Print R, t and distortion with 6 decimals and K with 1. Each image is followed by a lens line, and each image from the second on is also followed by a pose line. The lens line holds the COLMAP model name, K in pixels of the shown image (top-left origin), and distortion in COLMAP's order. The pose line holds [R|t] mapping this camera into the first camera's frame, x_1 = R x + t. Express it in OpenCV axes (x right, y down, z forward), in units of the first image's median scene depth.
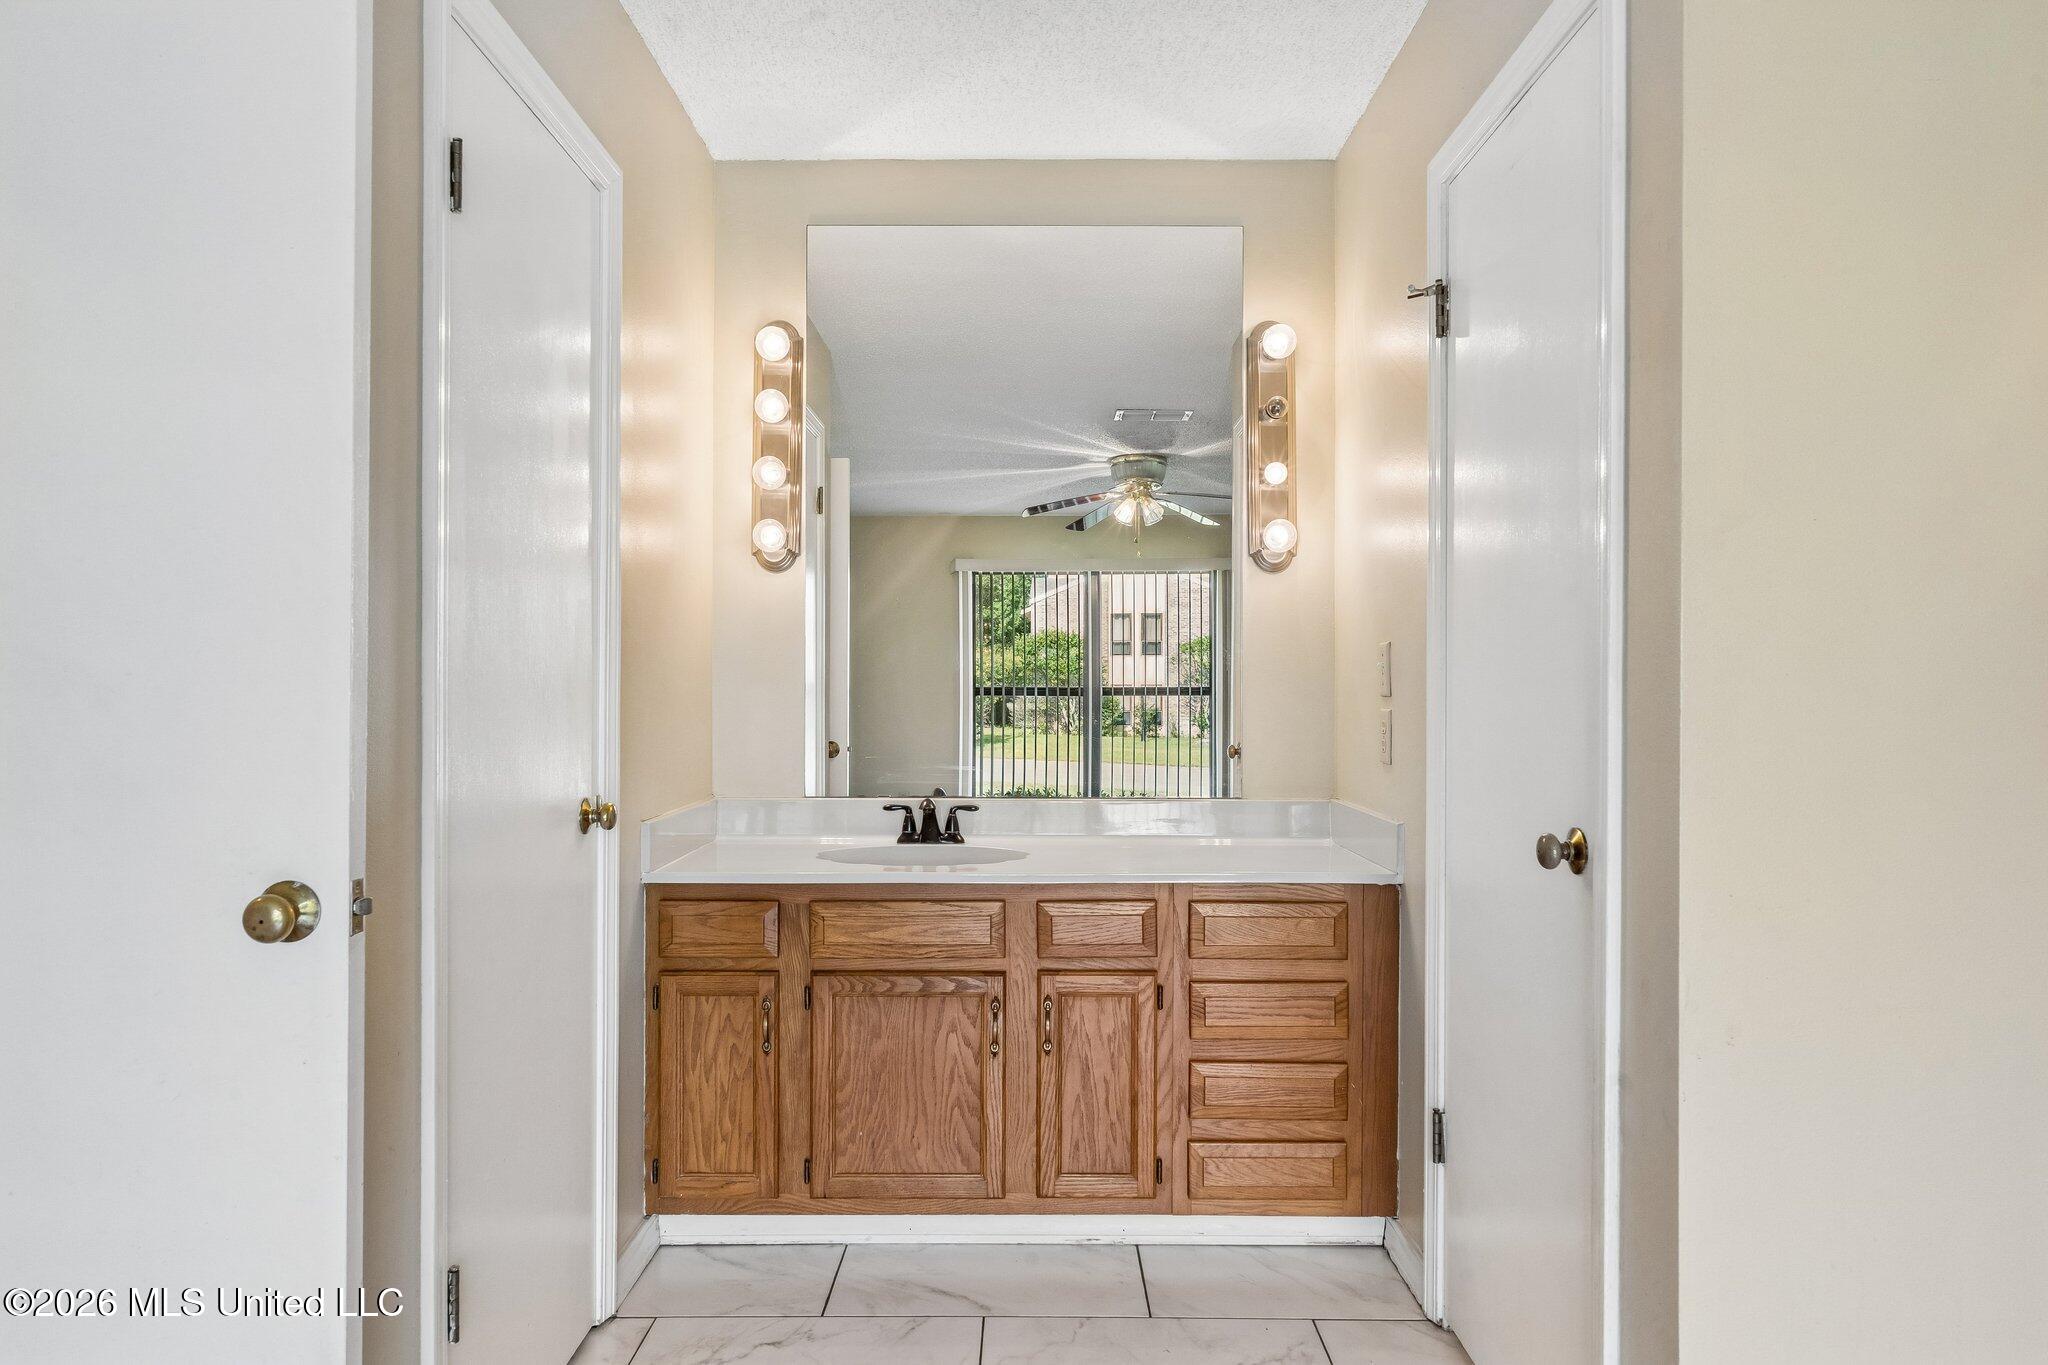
lens RADIAL K [[1254.1, 0, 1025.1], [0, 1254.1, 681.8], [0, 0, 1]] dist [-0.001356, -0.000060]
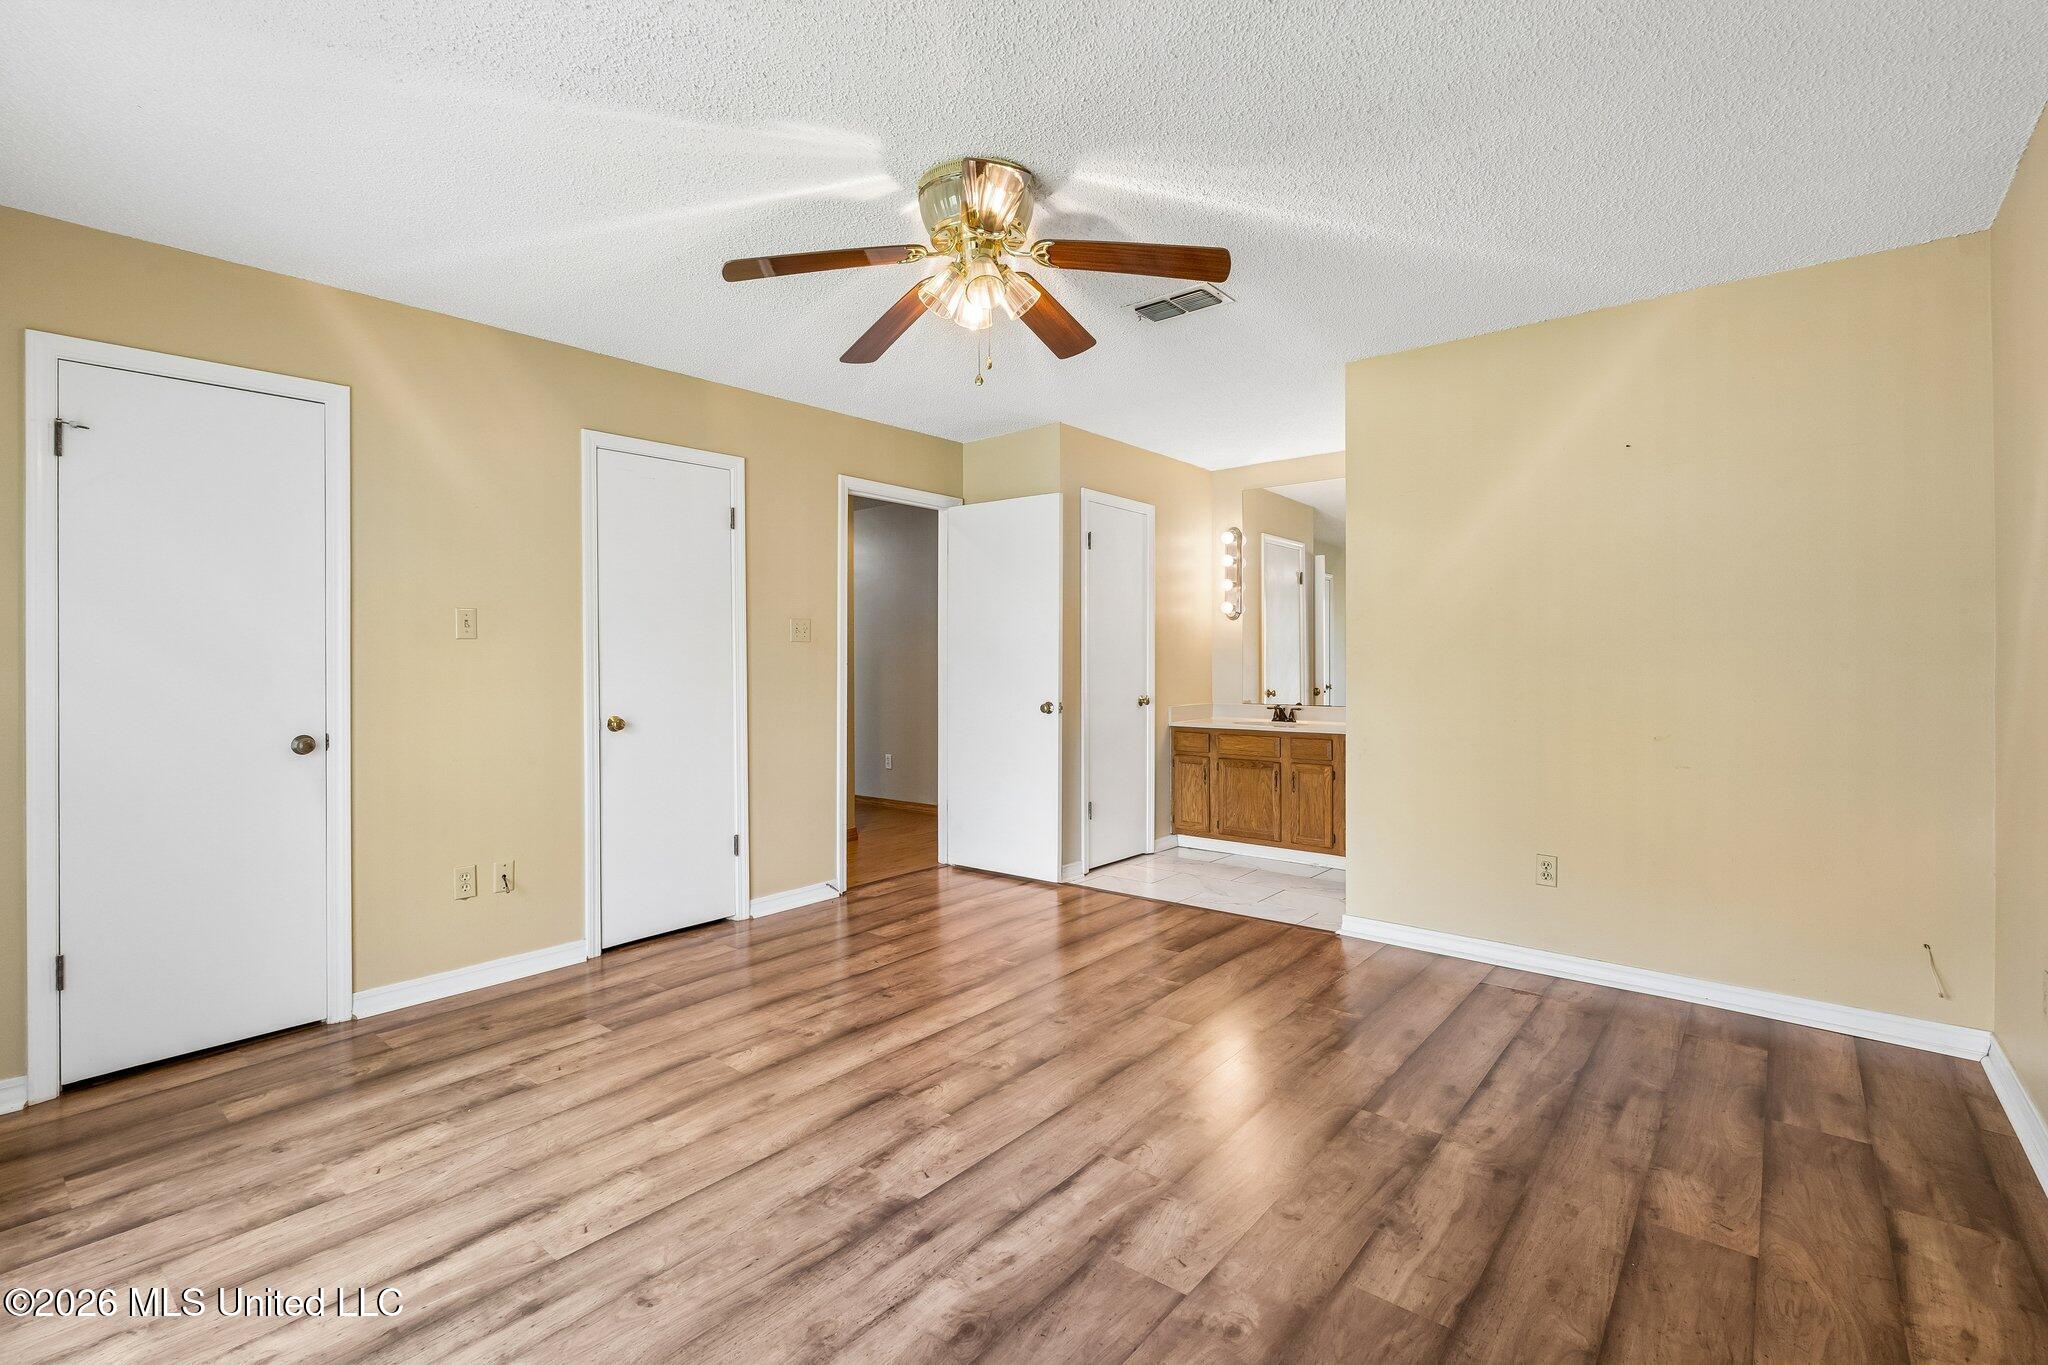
lens RADIAL K [[912.9, 0, 1025.8], [0, 912.9, 661.9], [0, 0, 1]] dist [-0.002117, 0.000829]
pose [[0.769810, 0.001485, -0.638272, 0.859102], [0.003873, 0.999968, 0.006996, -0.014033], [0.638262, -0.007858, 0.769779, -0.960784]]
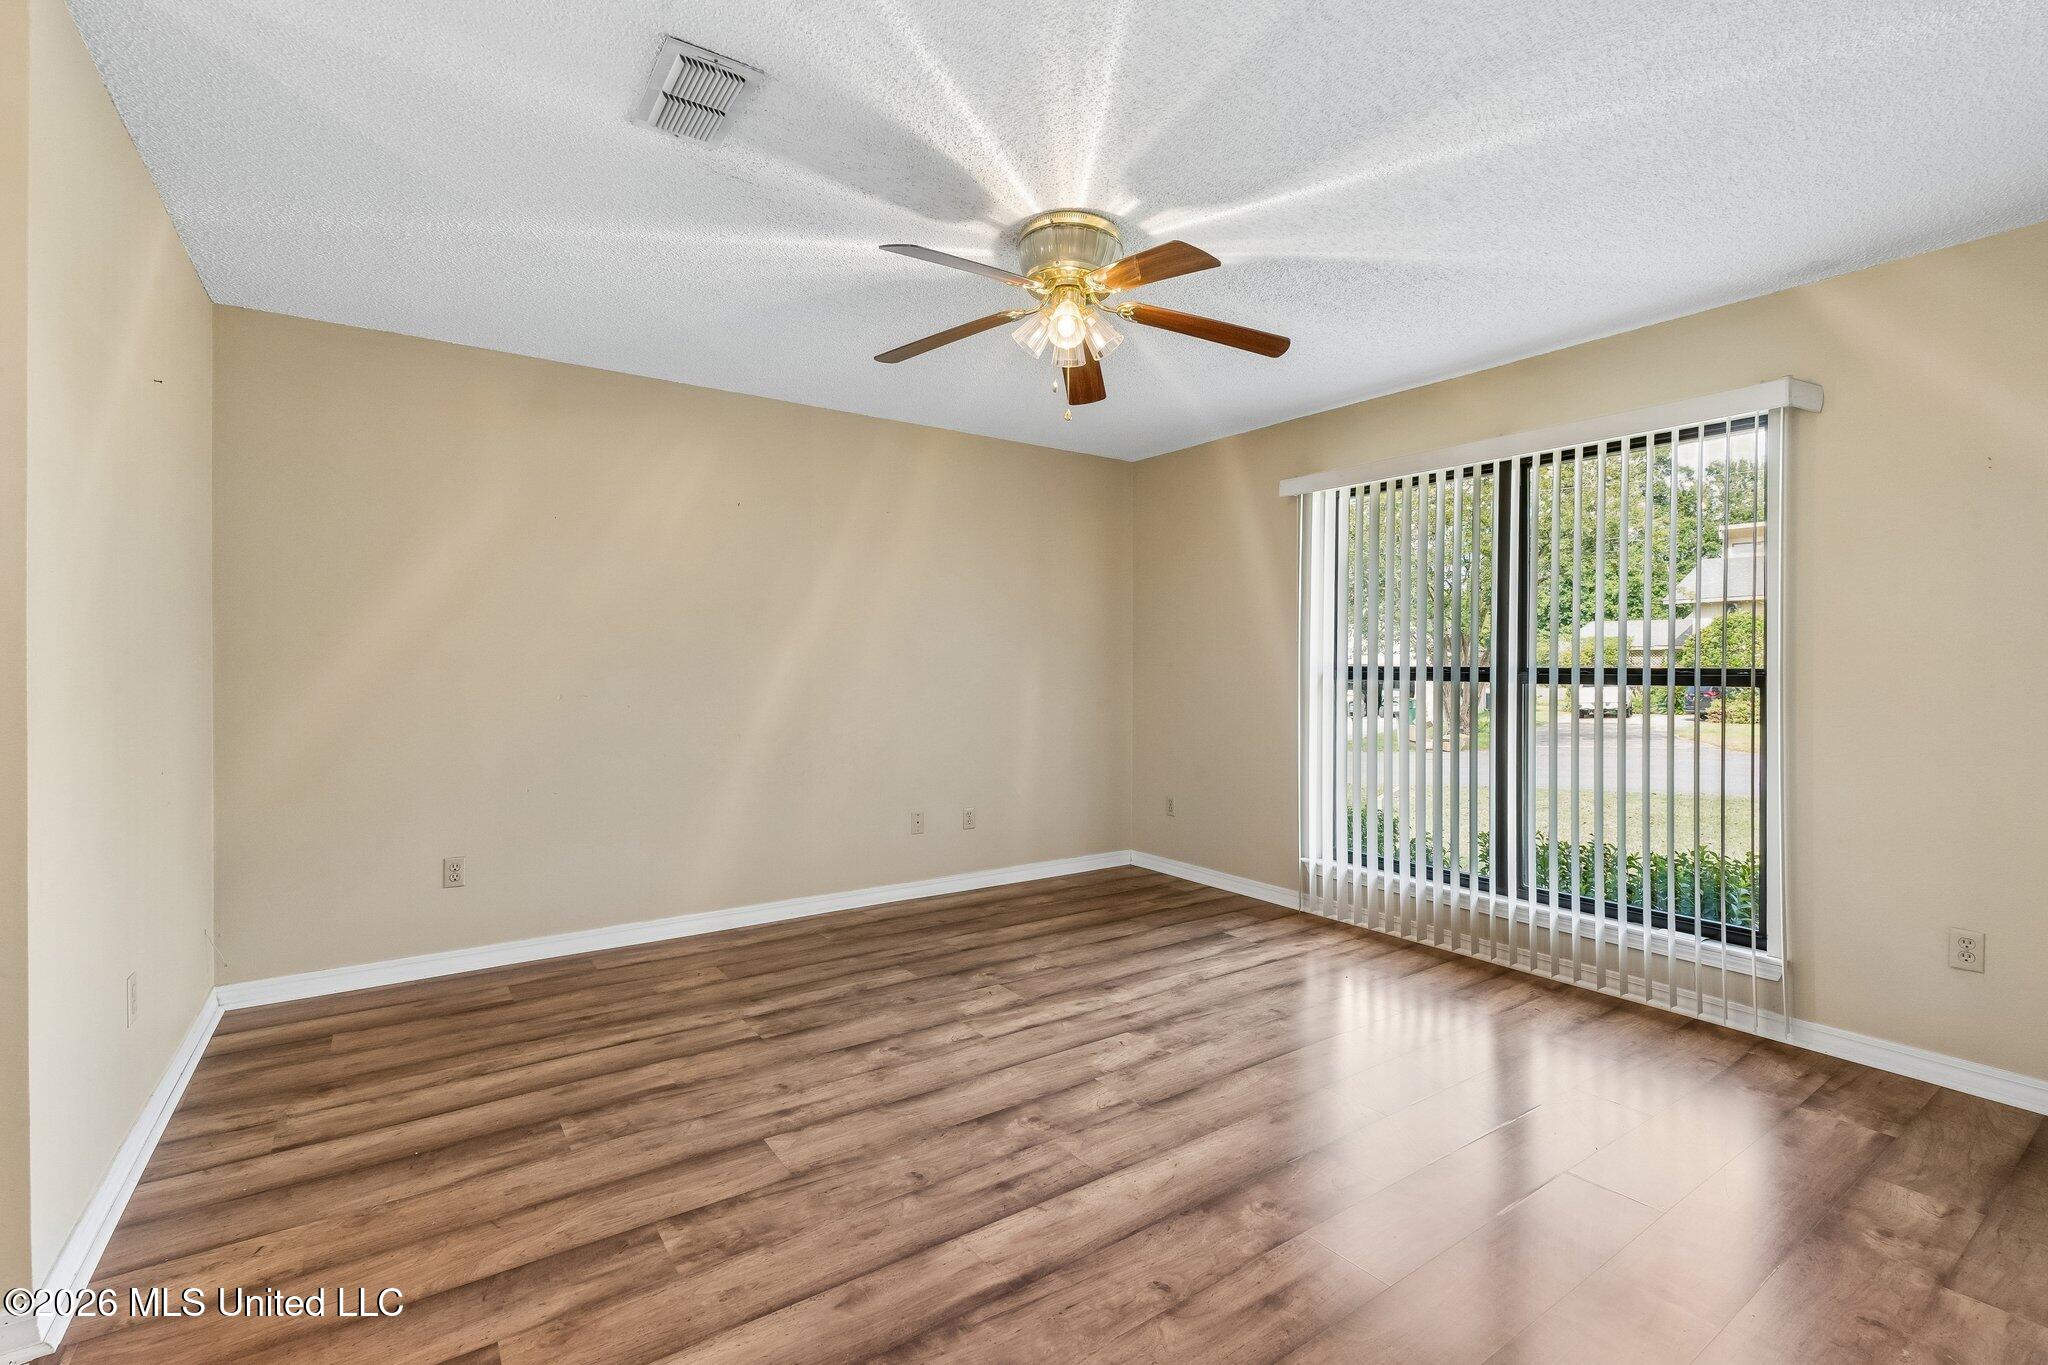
lens RADIAL K [[912.9, 0, 1018.8], [0, 912.9, 681.7], [0, 0, 1]] dist [-0.002117, 0.000829]
pose [[-0.569670, -0.010570, 0.821806, -1.591003], [-0.005129, 0.999944, 0.009306, -0.000843], [-0.821858, 0.001086, -0.569692, 1.277177]]
